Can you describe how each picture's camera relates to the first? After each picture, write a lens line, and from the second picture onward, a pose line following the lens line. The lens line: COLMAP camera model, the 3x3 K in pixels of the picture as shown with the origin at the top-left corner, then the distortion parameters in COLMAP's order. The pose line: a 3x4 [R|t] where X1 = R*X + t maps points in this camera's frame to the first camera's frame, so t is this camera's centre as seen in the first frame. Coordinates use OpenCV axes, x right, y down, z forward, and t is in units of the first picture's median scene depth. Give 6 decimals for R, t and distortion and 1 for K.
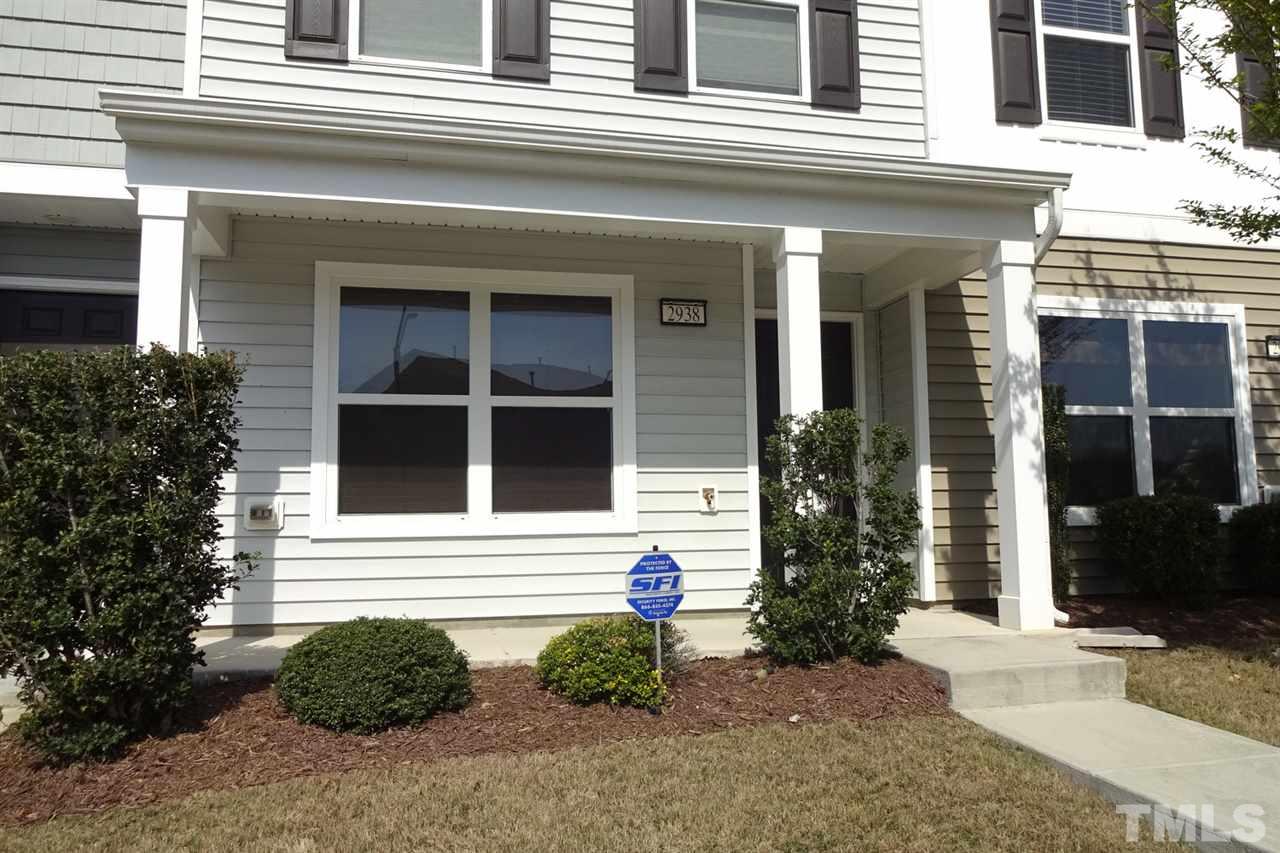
lens RADIAL K [[936.1, 0, 638.6], [0, 936.1, 407.0], [0, 0, 1]] dist [0.007620, 0.001027]
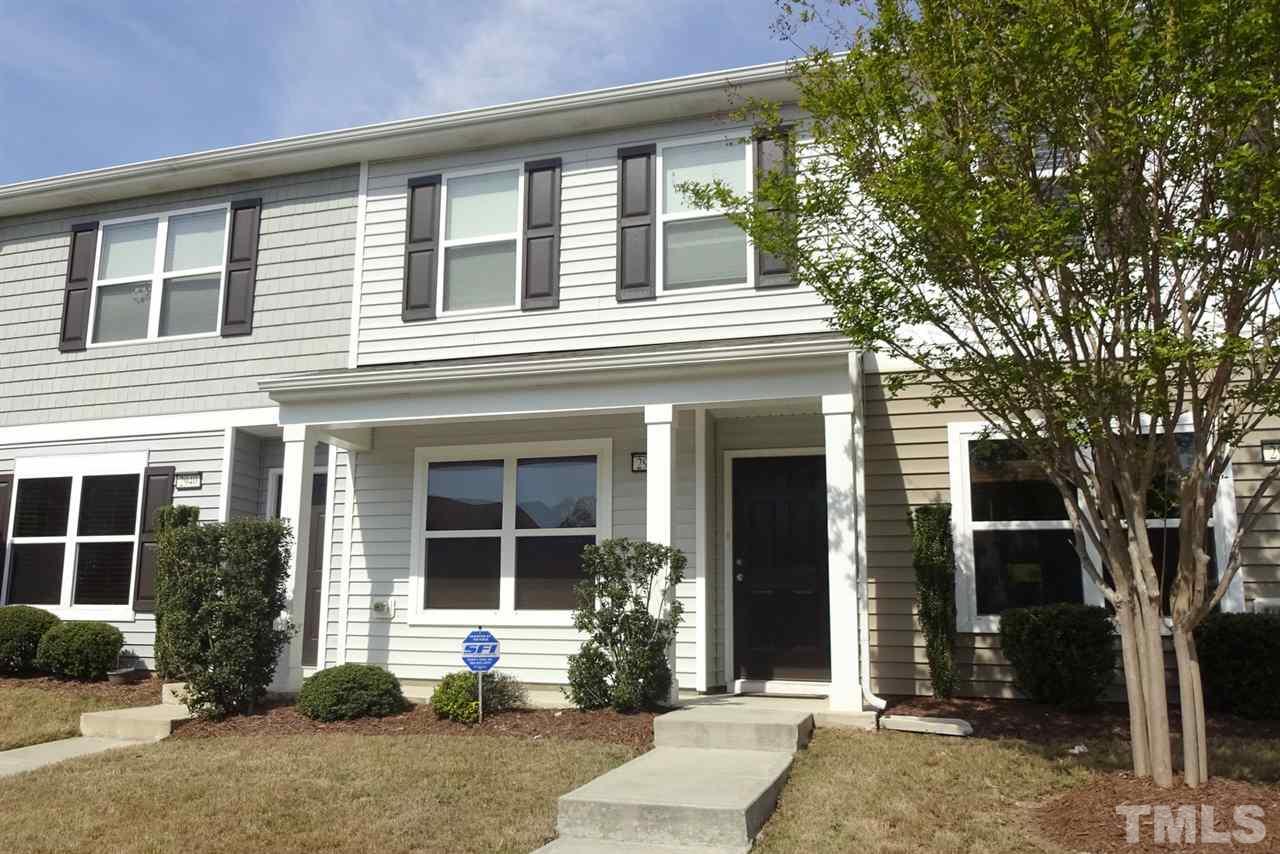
lens RADIAL K [[1078.0, 0, 640.0], [0, 1078.0, 427.0], [0, 0, 1]] dist [0.025784, -0.001093]
pose [[0.853689, -0.073782, -0.515530, 0.916077], [0.032665, 0.995550, -0.088390, -0.016391], [0.519757, 0.058618, 0.852301, -0.355722]]
